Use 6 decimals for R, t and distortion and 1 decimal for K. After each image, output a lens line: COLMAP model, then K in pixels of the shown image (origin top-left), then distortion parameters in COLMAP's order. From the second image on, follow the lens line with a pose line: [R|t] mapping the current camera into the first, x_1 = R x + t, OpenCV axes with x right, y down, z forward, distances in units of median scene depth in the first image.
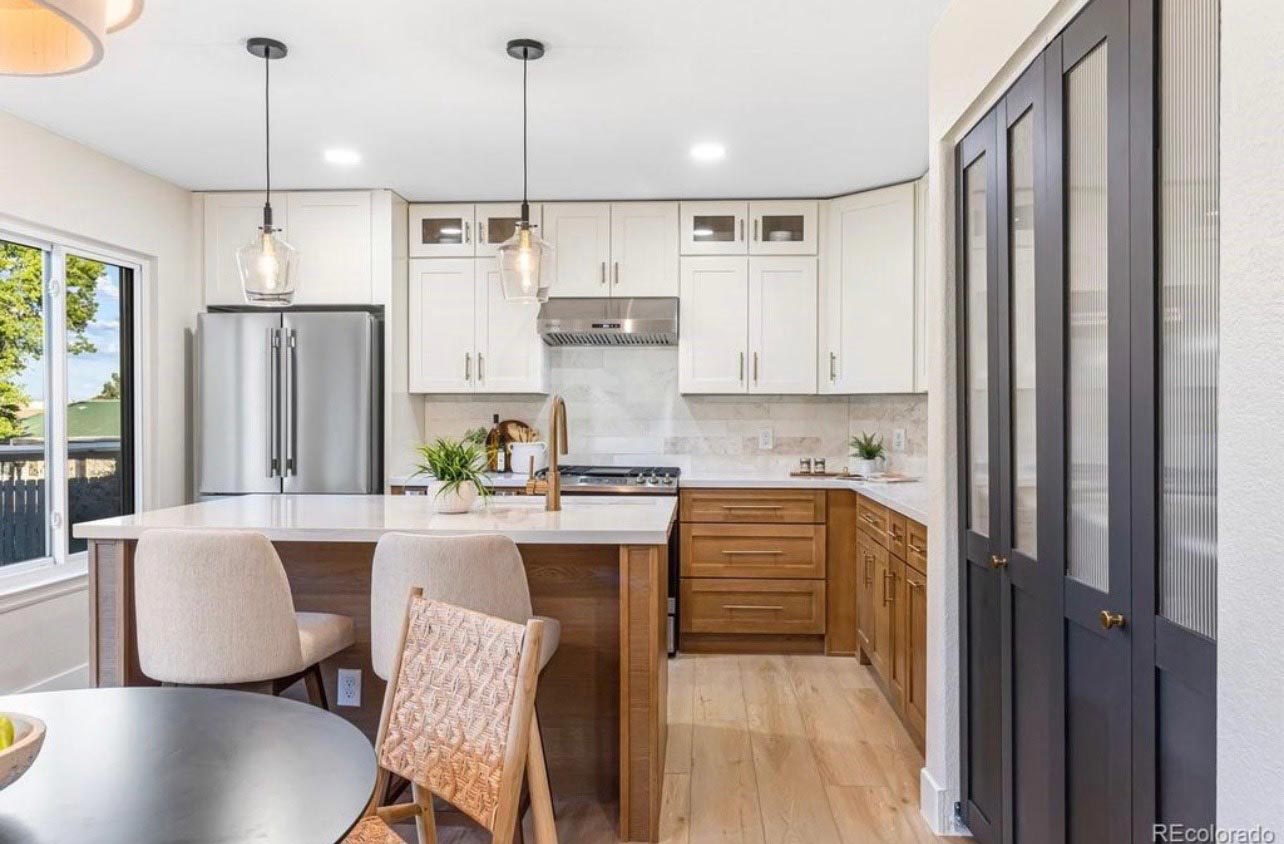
lens RADIAL K [[965.6, 0, 642.0], [0, 965.6, 422.0], [0, 0, 1]] dist [0.000903, 0.000319]
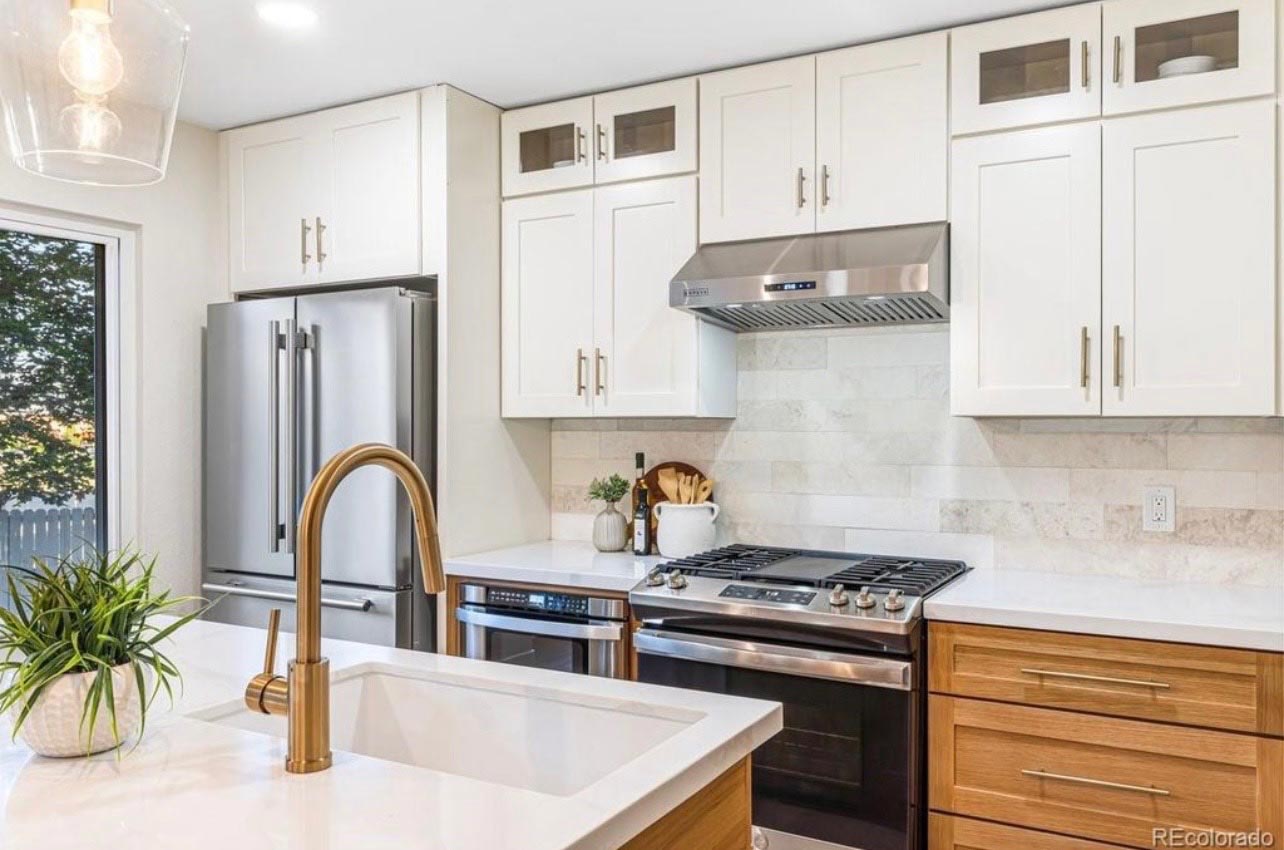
lens RADIAL K [[1010.6, 0, 642.0], [0, 1010.6, 425.0], [0, 0, 1]] dist [-0.001384, -0.000234]
pose [[0.900782, -0.002972, -0.434260, 0.119498], [-0.000265, 0.999973, -0.007394, -0.021048], [0.434270, 0.006776, 0.900757, 0.462349]]
